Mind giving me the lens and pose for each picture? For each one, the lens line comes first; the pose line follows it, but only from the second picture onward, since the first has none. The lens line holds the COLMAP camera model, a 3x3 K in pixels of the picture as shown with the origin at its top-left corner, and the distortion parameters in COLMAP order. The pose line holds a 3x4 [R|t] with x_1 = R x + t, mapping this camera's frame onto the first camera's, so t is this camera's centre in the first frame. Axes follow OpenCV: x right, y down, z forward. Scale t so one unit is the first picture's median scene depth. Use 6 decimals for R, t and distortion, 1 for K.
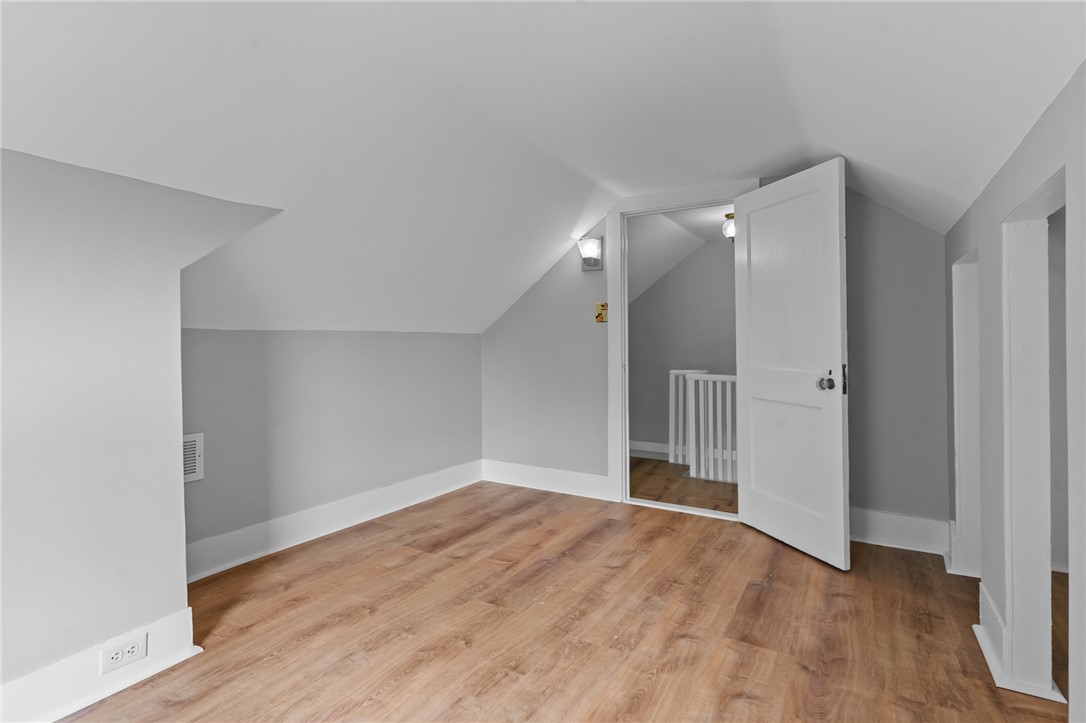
lens RADIAL K [[525.4, 0, 542.4], [0, 525.4, 355.9], [0, 0, 1]] dist [0.004525, -0.001908]
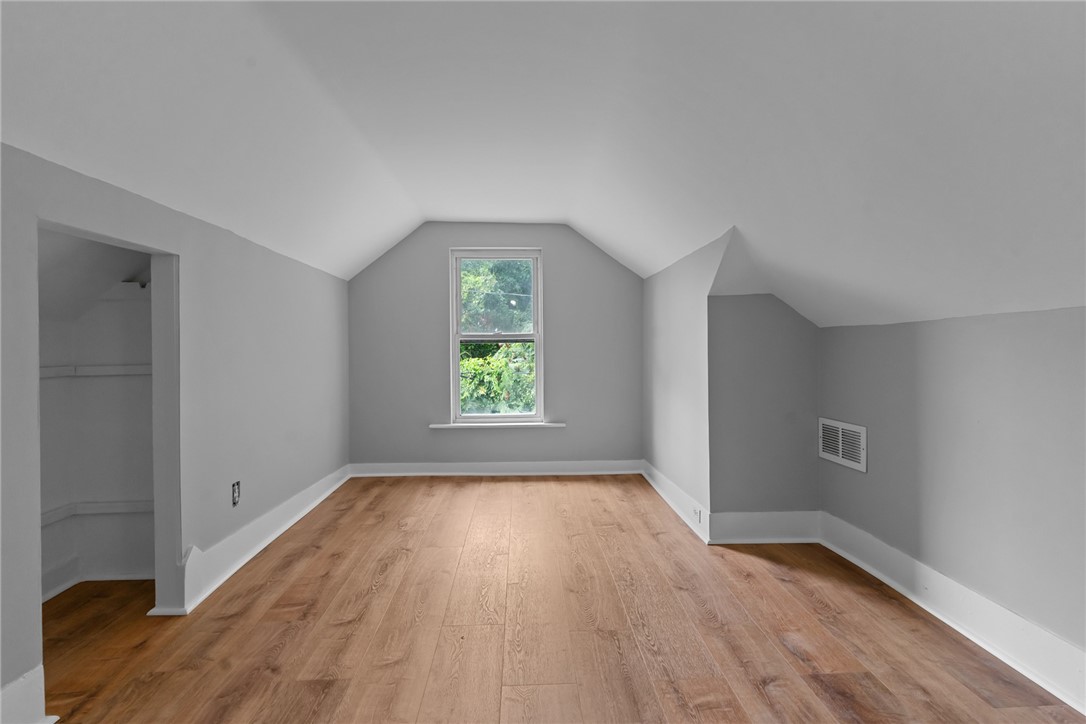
lens RADIAL K [[525.4, 0, 542.1], [0, 525.4, 357.0], [0, 0, 1]] dist [0.004525, -0.001908]
pose [[-0.834569, 0.023623, -0.550396, 0.418434], [0.002371, 0.999225, 0.039292, -0.030874], [0.550898, 0.031487, -0.833979, 1.438800]]
